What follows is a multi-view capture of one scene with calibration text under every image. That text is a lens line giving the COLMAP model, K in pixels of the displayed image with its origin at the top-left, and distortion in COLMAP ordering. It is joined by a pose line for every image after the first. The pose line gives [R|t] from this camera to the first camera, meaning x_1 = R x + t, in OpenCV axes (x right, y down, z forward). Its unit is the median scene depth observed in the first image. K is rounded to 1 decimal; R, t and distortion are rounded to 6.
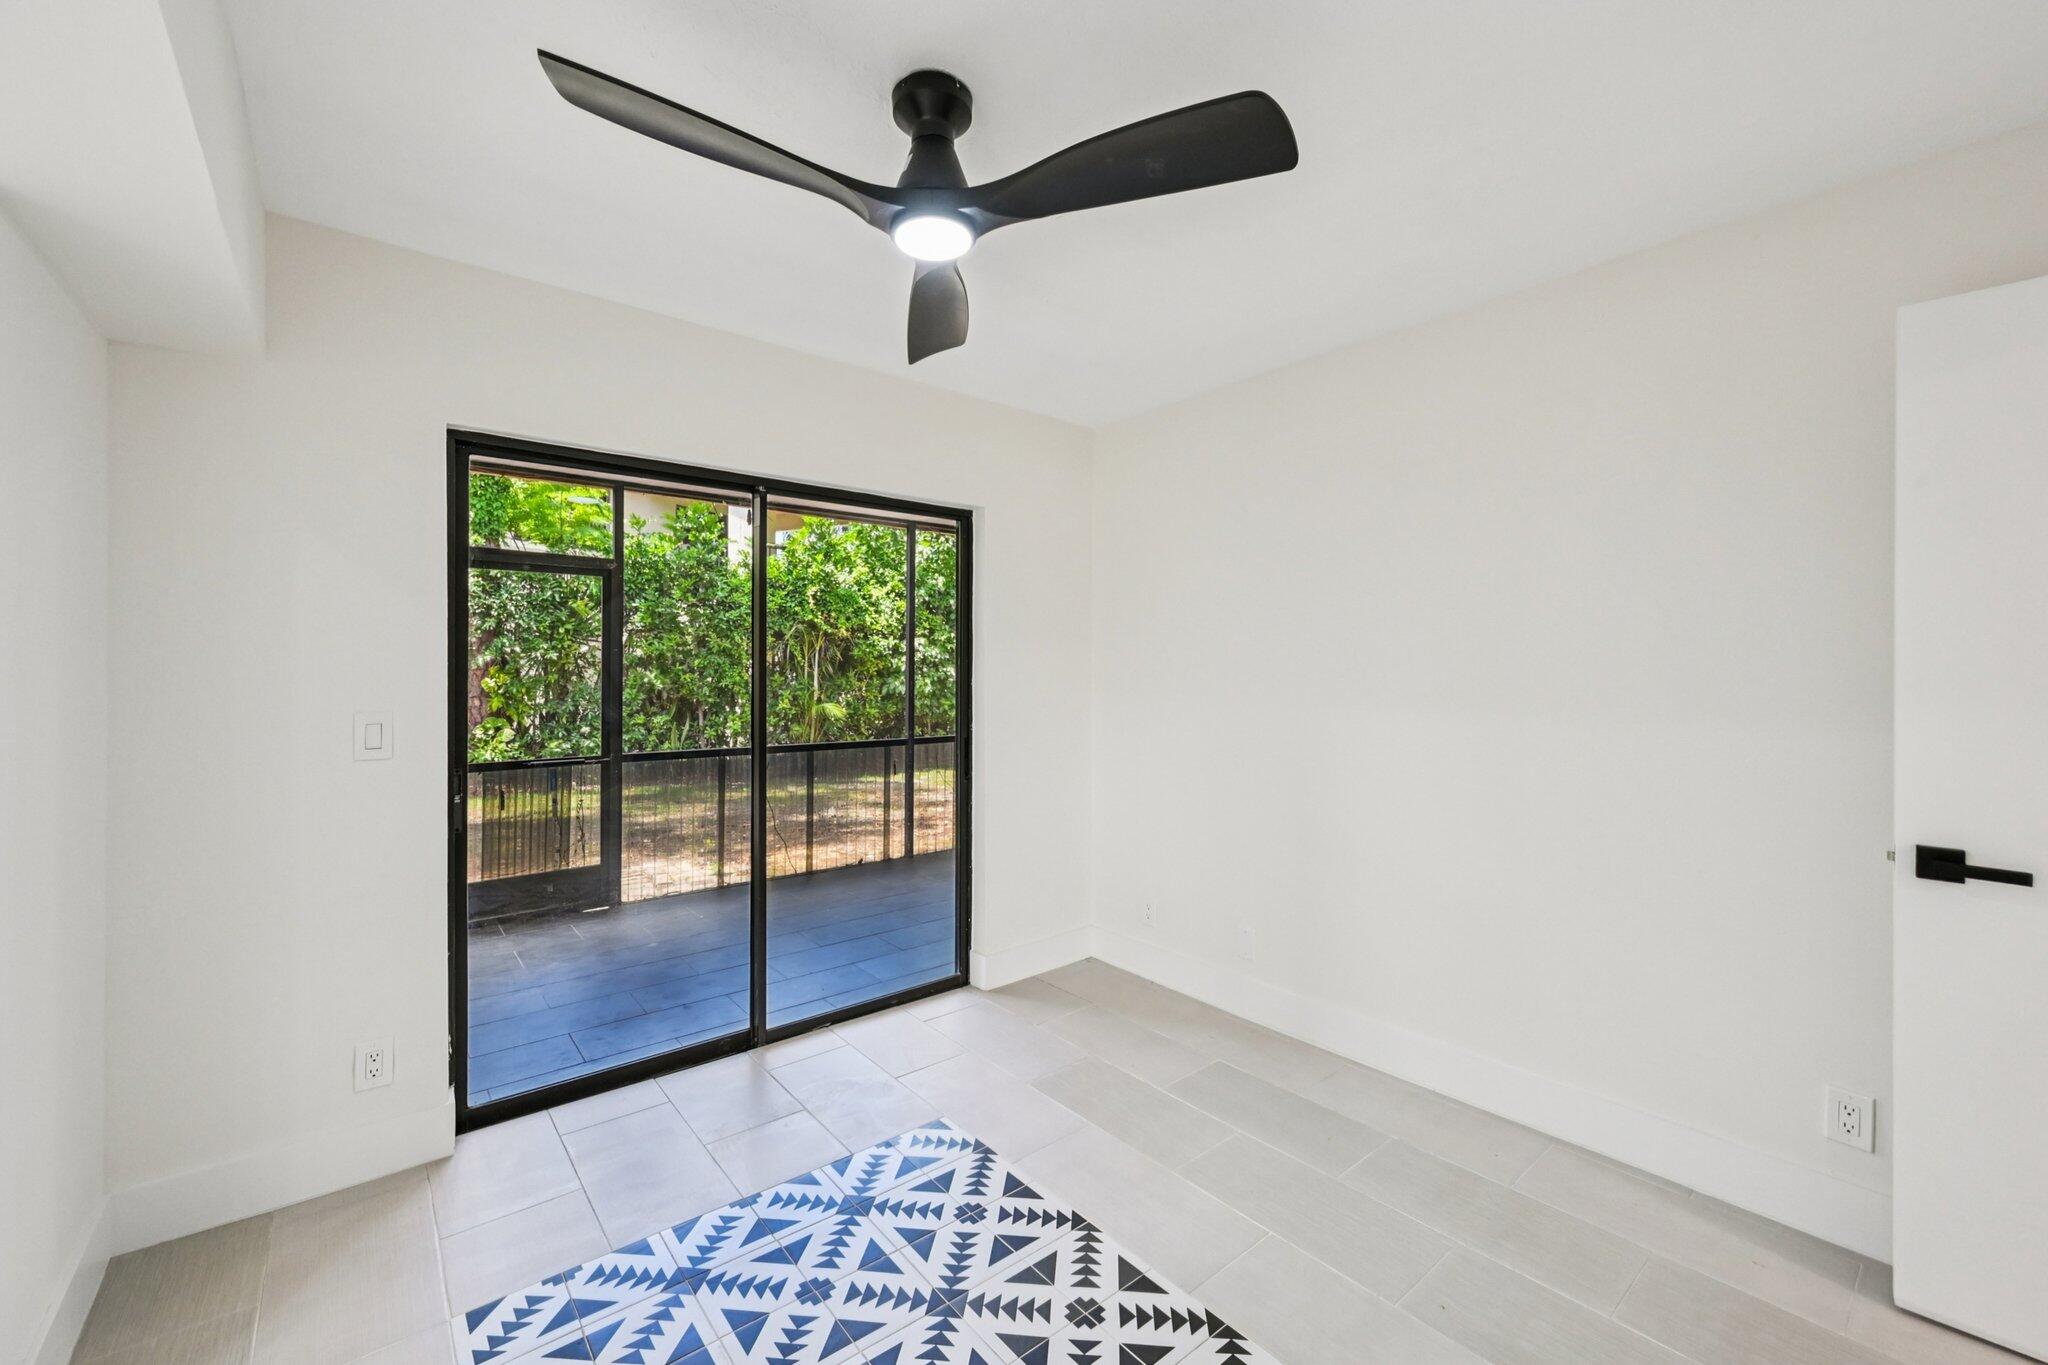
lens RADIAL K [[816.4, 0, 1021.9], [0, 816.4, 680.1], [0, 0, 1]] dist [0.000110, 0.000117]
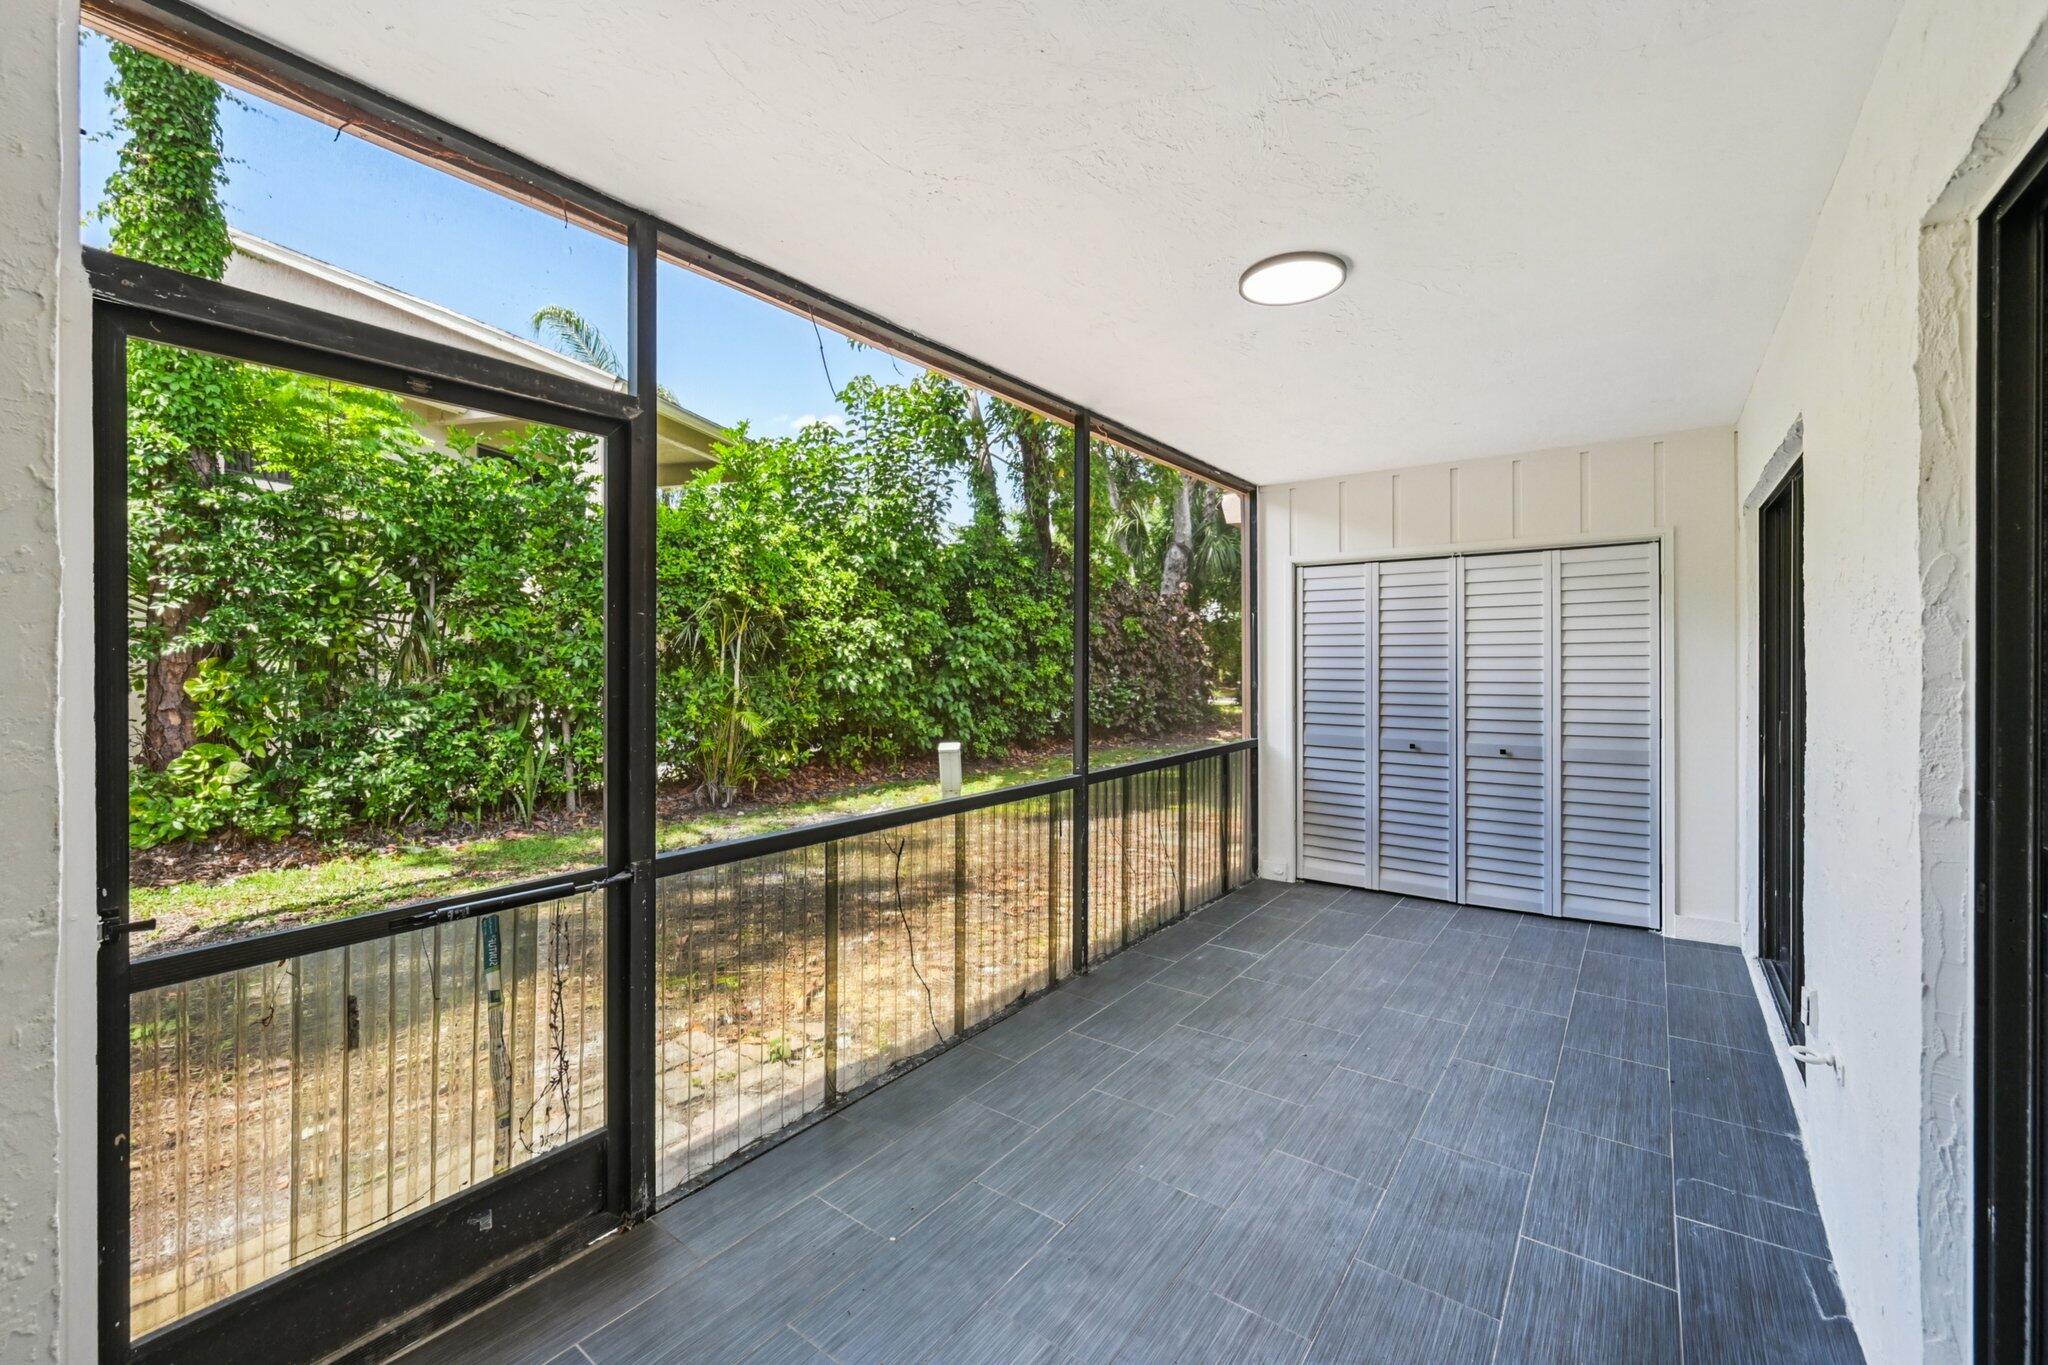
lens RADIAL K [[816.4, 0, 1024.6], [0, 816.4, 661.7], [0, 0, 1]] dist [0.000110, 0.000117]
pose [[0.970868, -0.004935, 0.239566, -0.181534], [0.008238, 0.999884, -0.012790, -0.001284], [-0.239475, 0.014391, 0.970796, 0.241313]]
